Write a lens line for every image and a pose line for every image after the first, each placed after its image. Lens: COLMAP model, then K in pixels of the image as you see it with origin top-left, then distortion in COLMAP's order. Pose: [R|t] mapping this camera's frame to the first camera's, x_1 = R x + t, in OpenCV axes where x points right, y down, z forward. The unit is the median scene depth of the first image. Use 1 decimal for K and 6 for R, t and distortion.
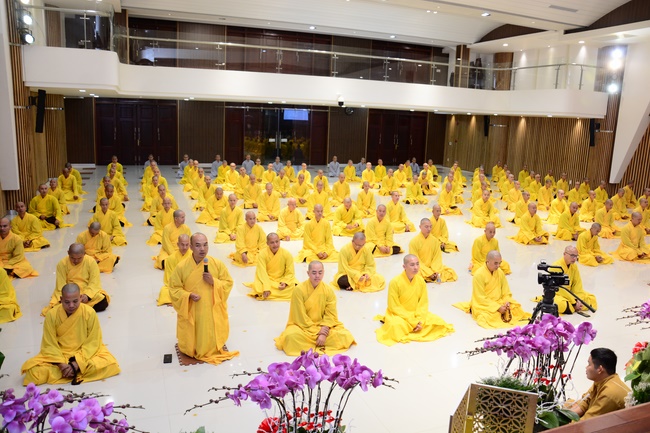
lens RADIAL K [[480.8, 0, 337.2], [0, 480.8, 214.5], [0, 0, 1]] dist [-0.104928, 0.008667]
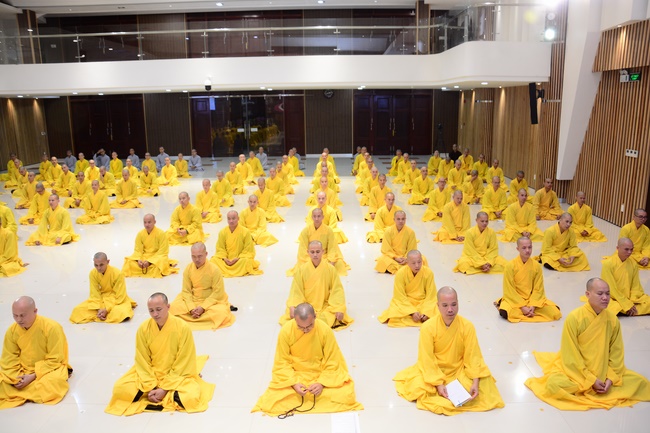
lens RADIAL K [[512.3, 0, 329.1], [0, 512.3, 217.5], [0, 0, 1]] dist [-0.149395, 0.120324]
pose [[0.923577, 0.033905, -0.381911, 0.448611], [-0.026457, 0.999344, 0.024738, -0.018831], [0.382499, -0.012743, 0.923868, 0.182416]]
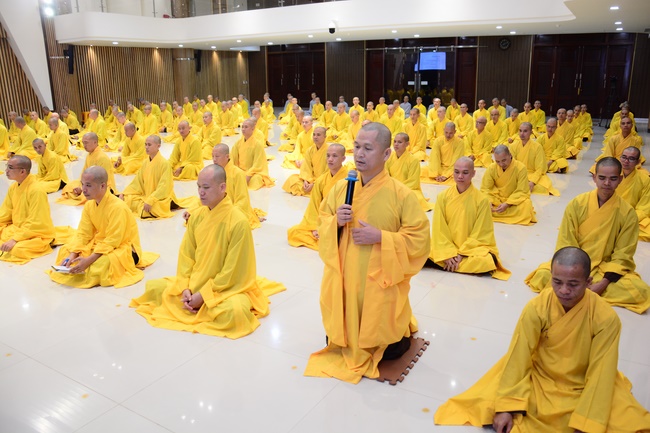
lens RADIAL K [[512.3, 0, 329.1], [0, 512.3, 217.5], [0, 0, 1]] dist [-0.149395, 0.120324]
pose [[0.609258, 0.166576, -0.775278, 0.614073], [-0.120469, 0.985782, 0.117133, 0.000080], [0.783767, 0.022033, 0.620663, 0.335529]]
